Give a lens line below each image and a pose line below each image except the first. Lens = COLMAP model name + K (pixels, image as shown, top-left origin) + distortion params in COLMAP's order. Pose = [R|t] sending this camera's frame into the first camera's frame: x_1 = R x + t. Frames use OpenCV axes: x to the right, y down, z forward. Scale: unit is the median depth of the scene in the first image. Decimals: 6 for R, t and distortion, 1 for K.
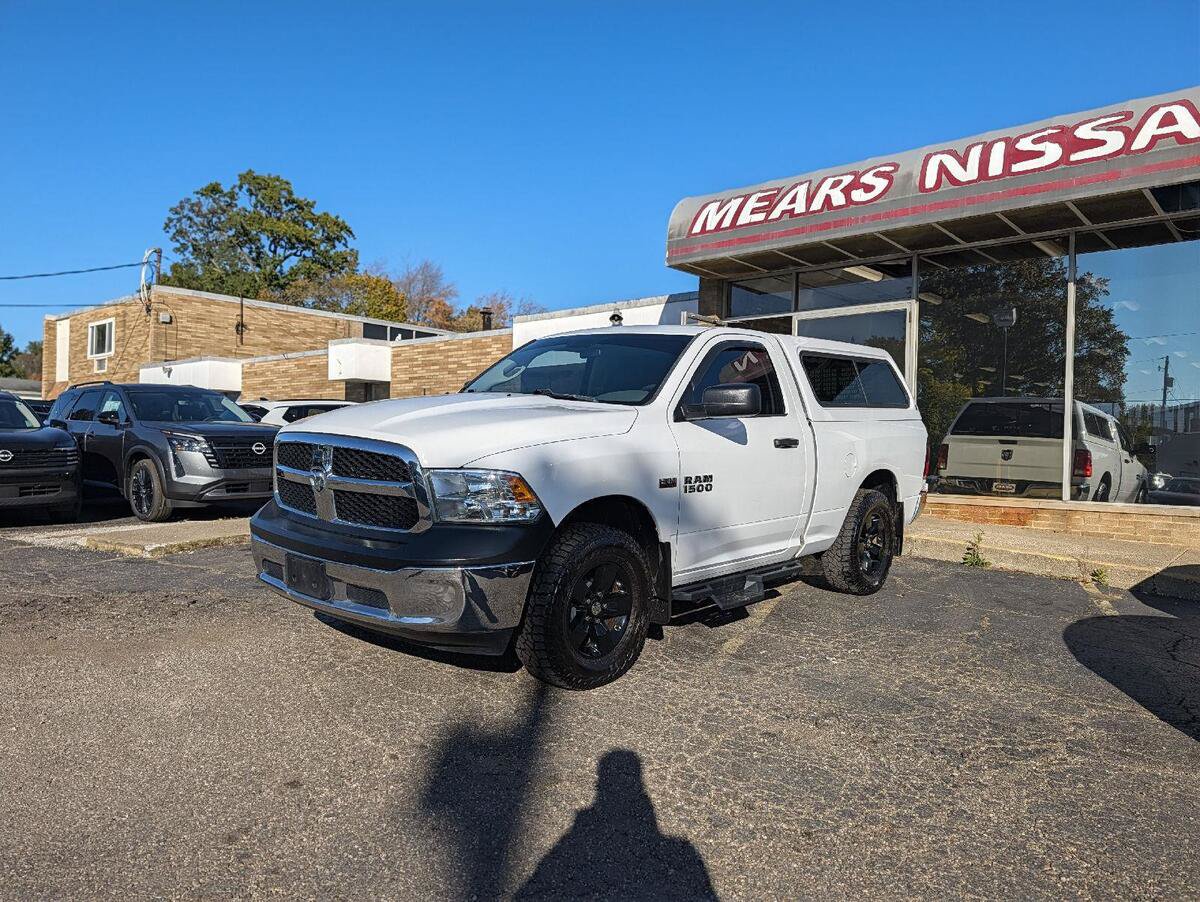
lens RADIAL K [[863.8, 0, 607.8], [0, 863.8, 458.0], [0, 0, 1]] dist [0.016880, -0.011960]
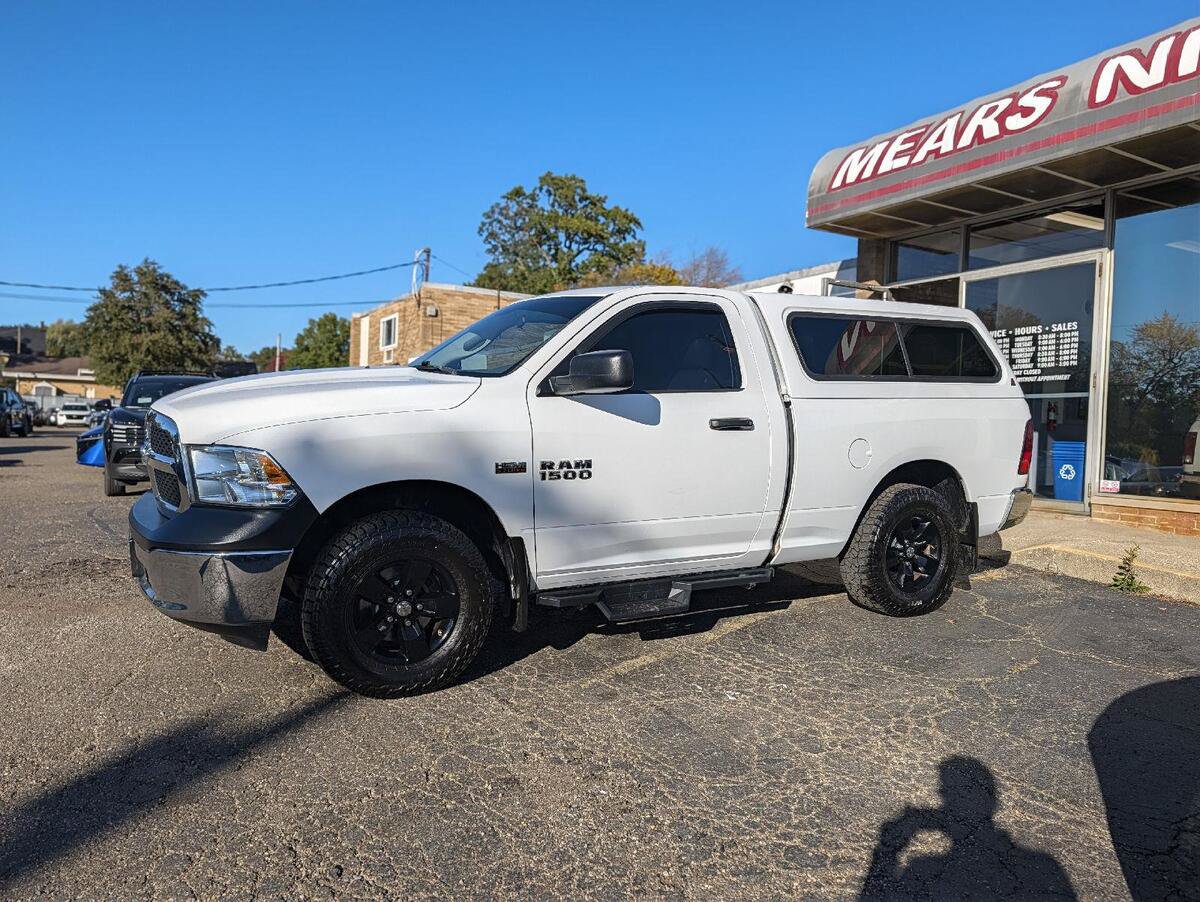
lens RADIAL K [[866.8, 0, 600.0], [0, 866.8, 451.0], [0, 0, 1]] dist [0.017924, -0.014691]
pose [[0.941223, 0.018264, -0.337291, 0.214240], [-0.015405, 0.999819, 0.011150, 0.000675], [0.337434, -0.005299, 0.941334, 0.107369]]
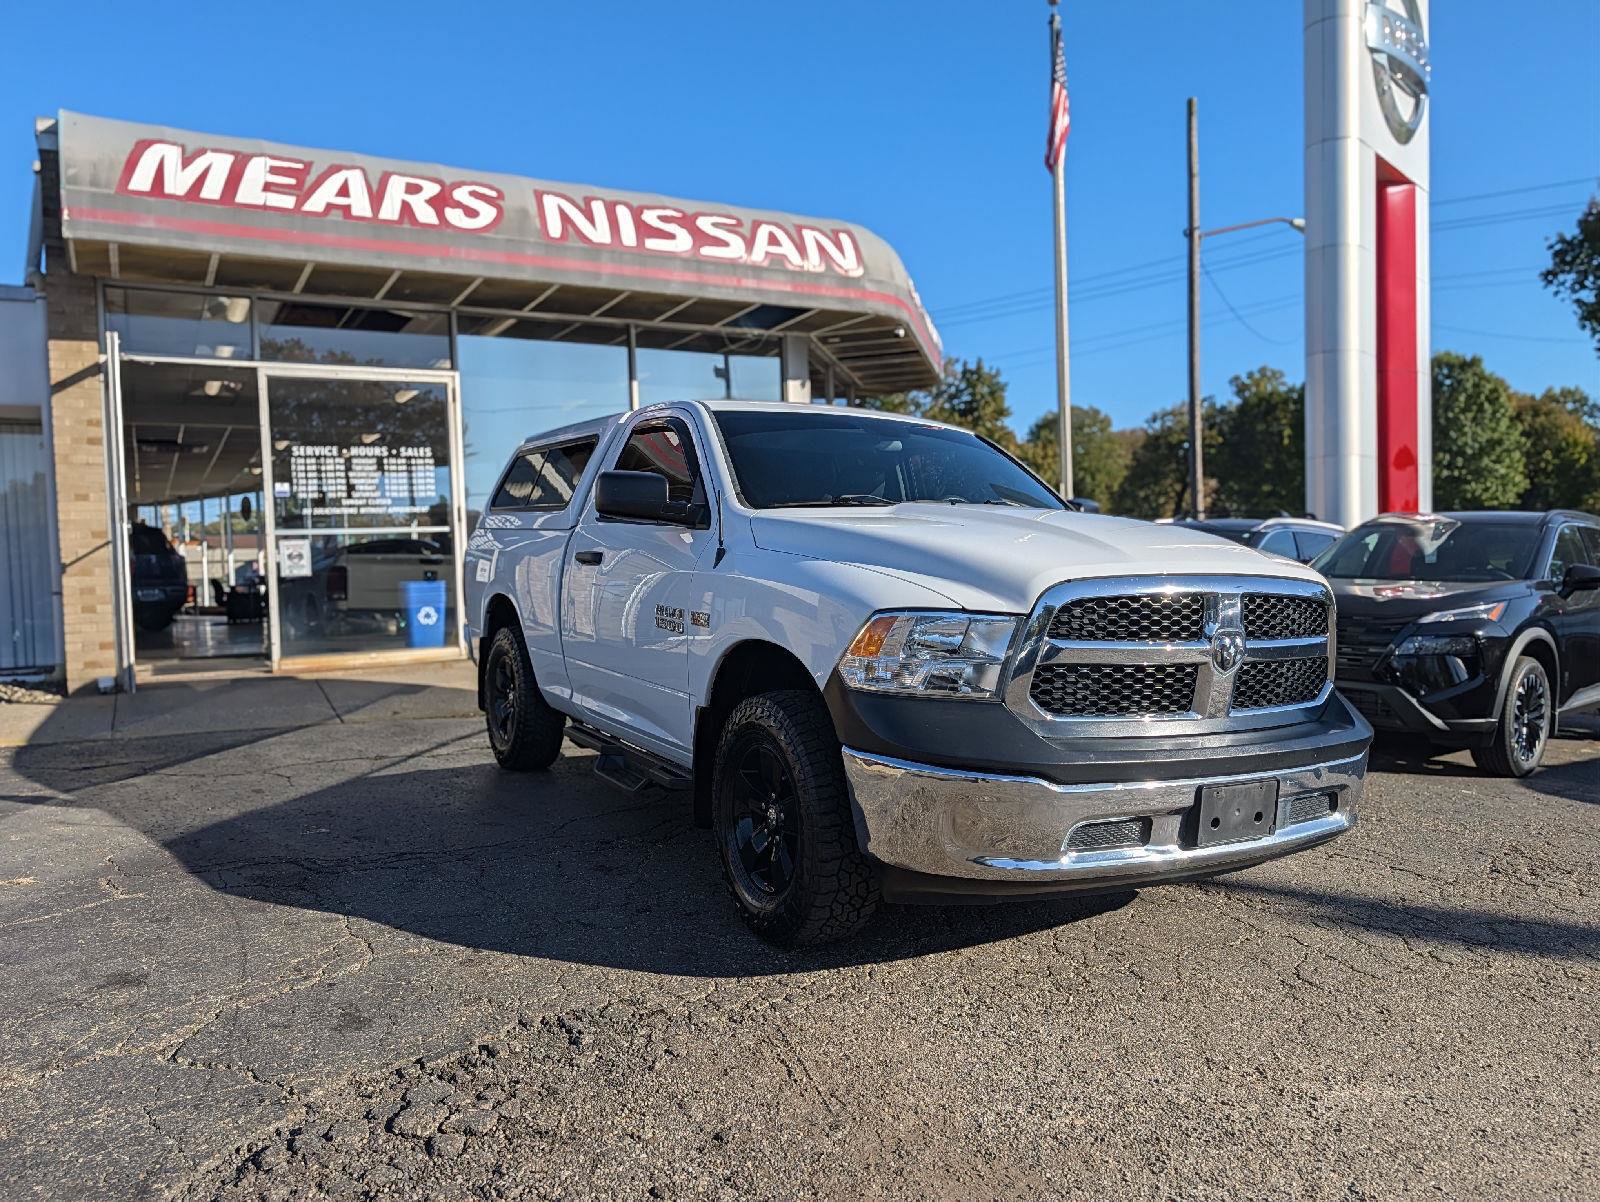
lens RADIAL K [[1155.7, 0, 800.0], [0, 1155.7, 601.0], [0, 0, 1]] dist [0.017924, -0.014691]
pose [[0.325277, -0.049864, 0.944303, -0.556018], [0.055026, 0.997915, 0.033740, -0.005946], [-0.944016, 0.040986, 0.327343, 0.456215]]
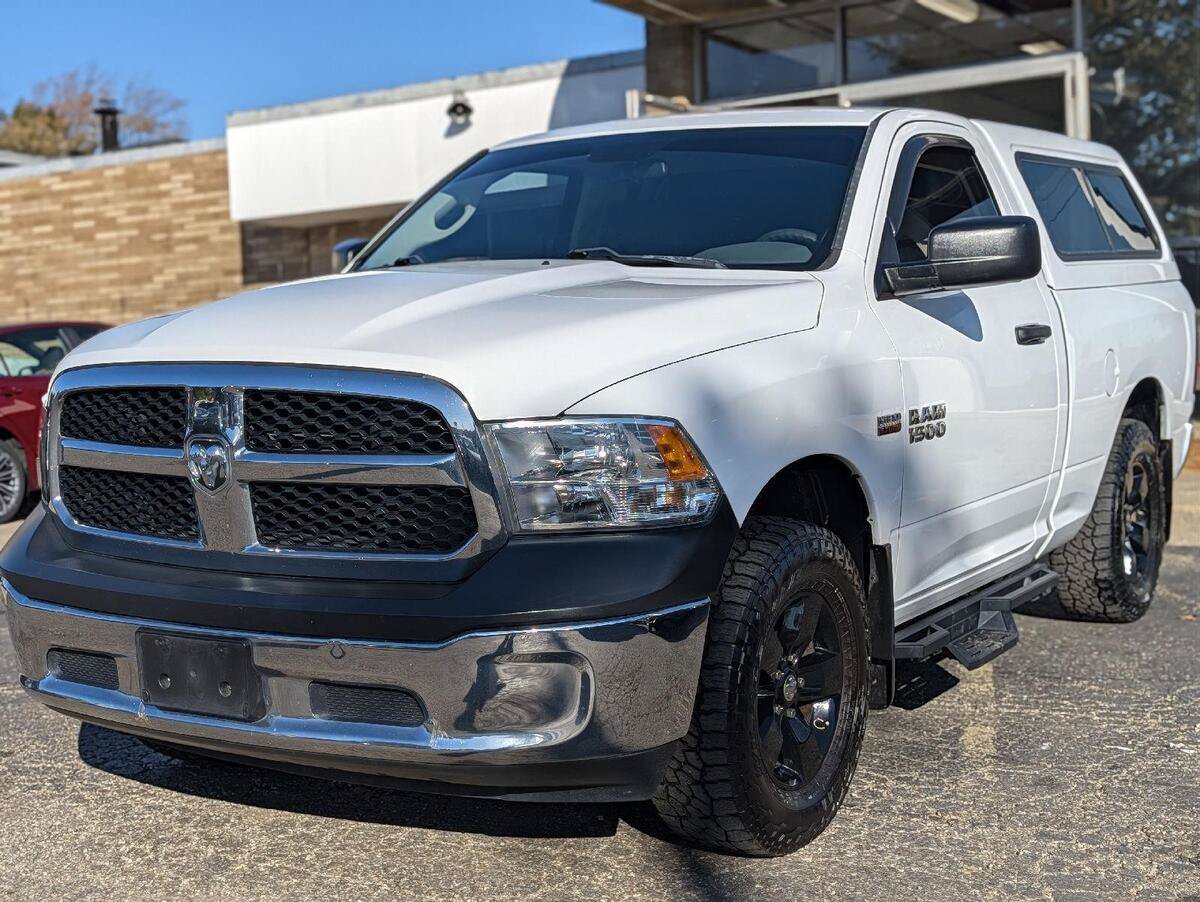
lens RADIAL K [[1713.0, 0, 623.5], [0, 1713.0, 450.5], [0, 0, 1]] dist [0.017374, -0.015990]
pose [[0.983068, -0.065644, 0.171077, -0.120528], [0.059841, 0.997451, 0.038866, -0.001698], [-0.173192, -0.027970, 0.984491, 0.028727]]
